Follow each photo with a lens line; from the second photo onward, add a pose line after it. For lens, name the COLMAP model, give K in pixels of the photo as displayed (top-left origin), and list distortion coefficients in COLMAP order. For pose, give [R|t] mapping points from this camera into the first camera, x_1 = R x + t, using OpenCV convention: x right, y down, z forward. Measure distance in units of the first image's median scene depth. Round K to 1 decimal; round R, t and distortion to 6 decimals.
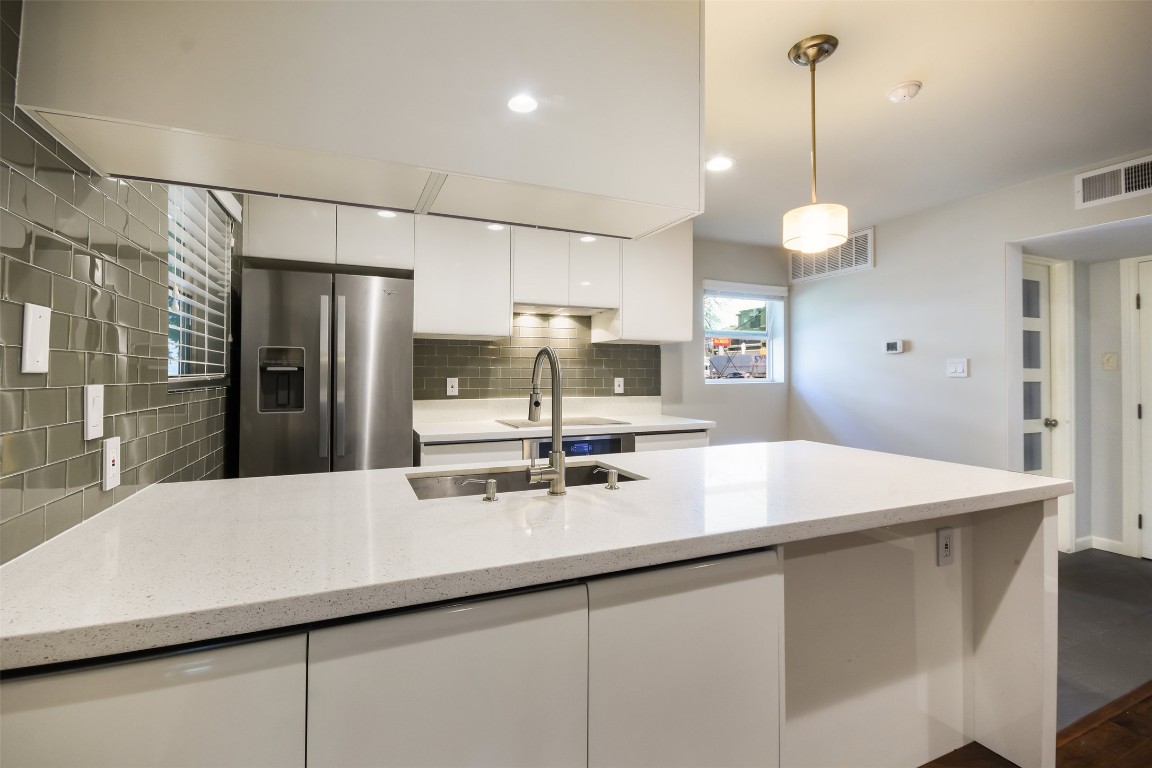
lens RADIAL K [[511.4, 0, 566.3], [0, 511.4, 368.1], [0, 0, 1]] dist [0.017855, -0.010395]
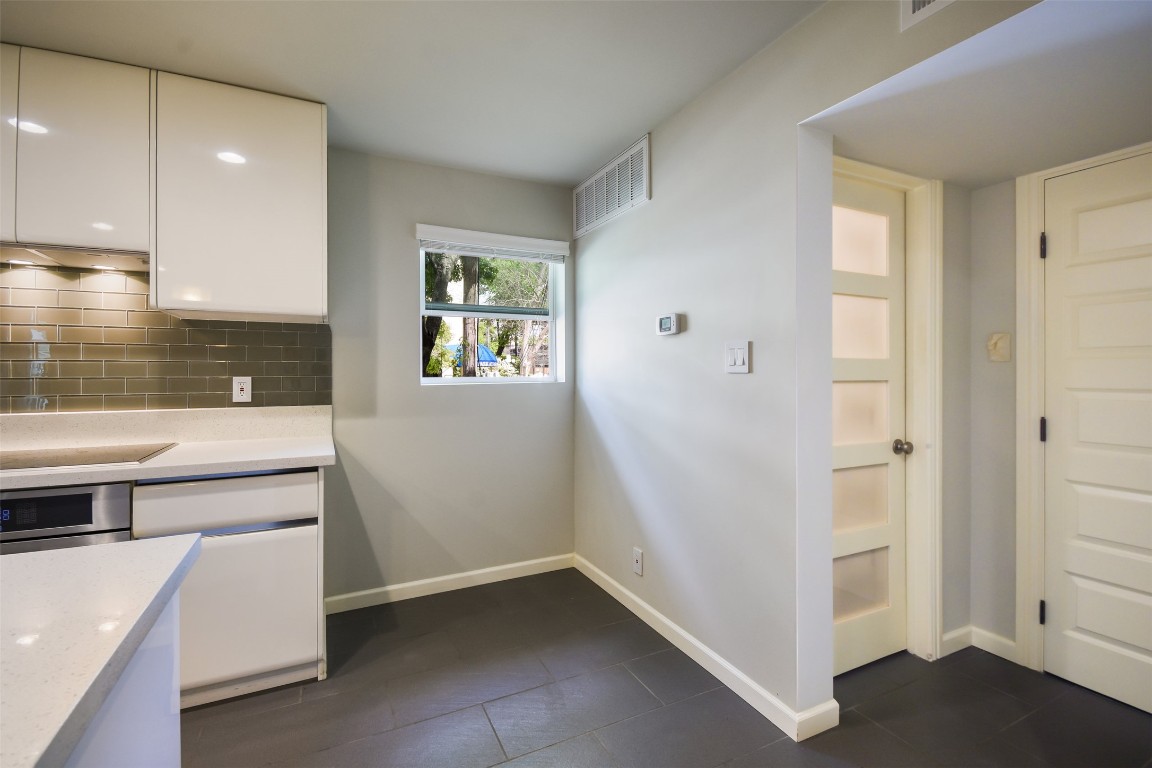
lens RADIAL K [[511.4, 0, 572.5], [0, 511.4, 373.0], [0, 0, 1]] dist [0.017855, -0.010395]
pose [[0.998742, -0.004603, 0.049923, 0.516788], [0.003902, 0.999893, 0.014119, 0.008078], [-0.049982, -0.013906, 0.998653, 0.411896]]
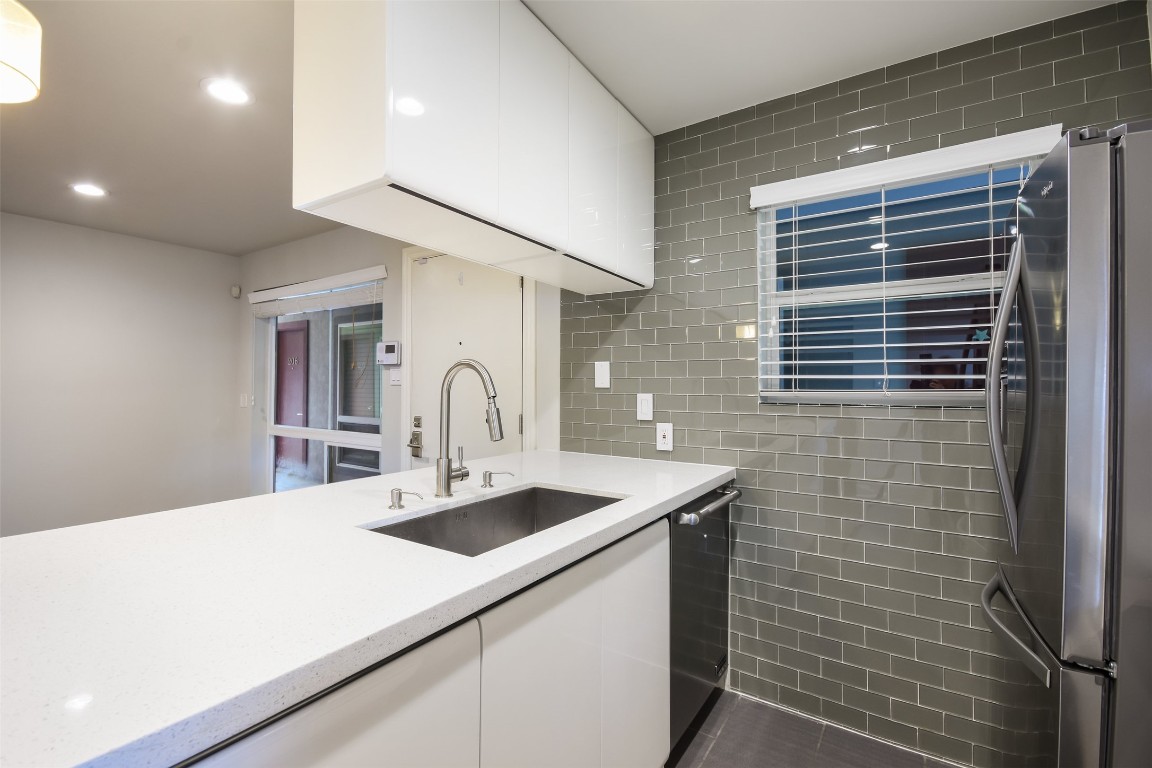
lens RADIAL K [[511.4, 0, 574.9], [0, 511.4, 375.5], [0, 0, 1]] dist [0.017855, -0.010395]
pose [[-0.833776, -0.017453, -0.551828, 0.144011], [0.000803, 0.999461, -0.032823, 0.009018], [0.552103, -0.027810, -0.833312, 0.812632]]
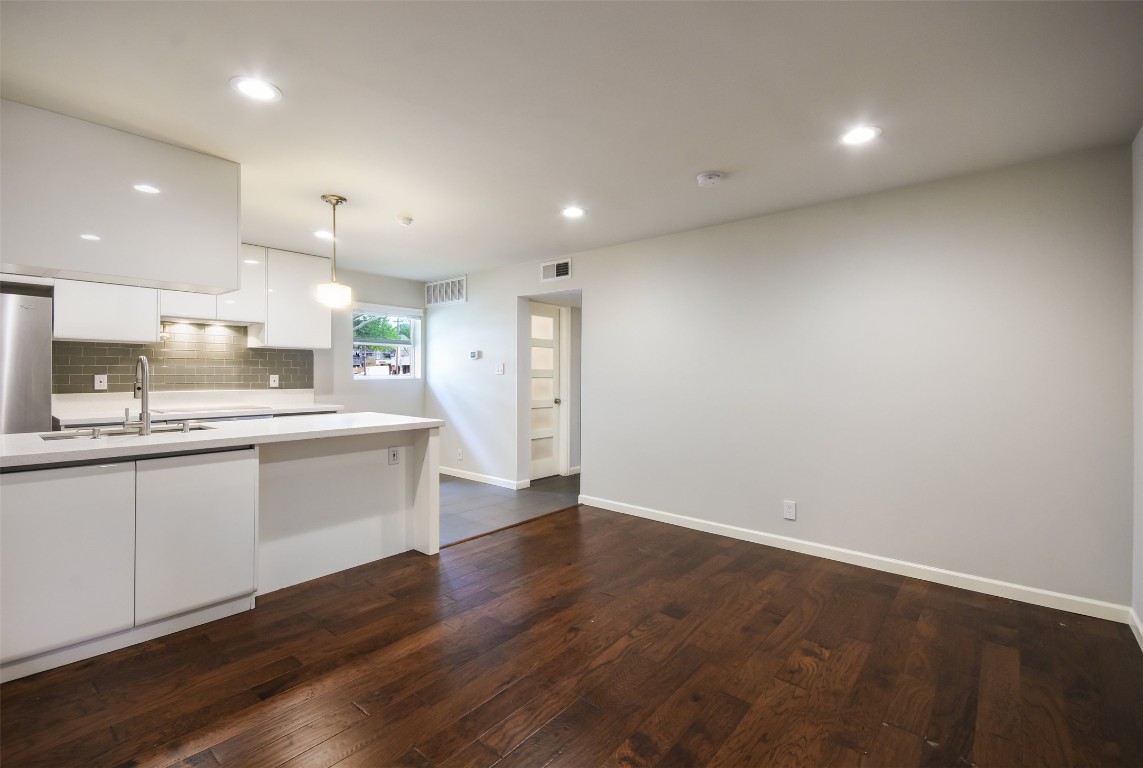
lens RADIAL K [[520.3, 0, 561.8], [0, 520.3, 370.4], [0, 0, 1]] dist [0.021205, -0.001142]
pose [[0.901679, 0.003905, 0.432389, 0.206701], [-0.006882, 0.999962, 0.005319, -0.004851], [-0.432352, -0.007772, 0.901671, -0.556727]]
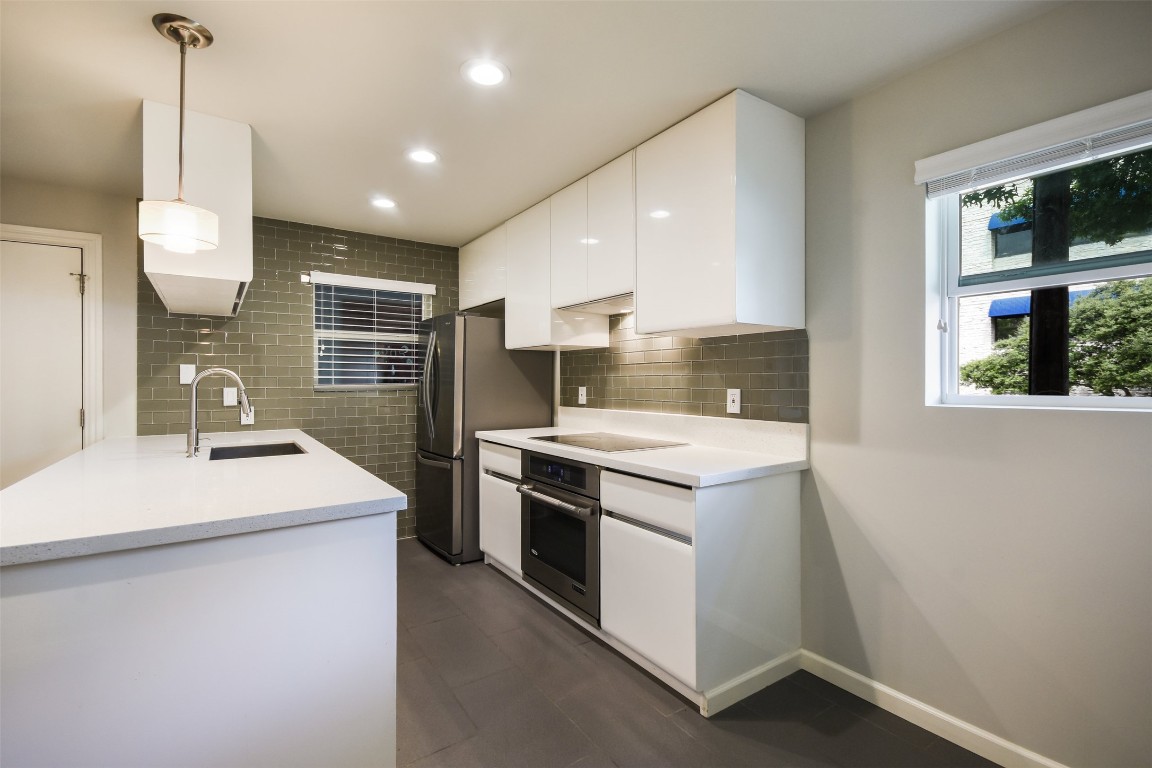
lens RADIAL K [[511.4, 0, 559.9], [0, 511.4, 378.9], [0, 0, 1]] dist [0.017855, -0.010395]
pose [[0.177122, -0.008491, -0.984152, 0.763627], [0.013770, 0.999886, -0.006149, 0.008563], [0.984093, -0.012462, 0.177219, 0.753524]]
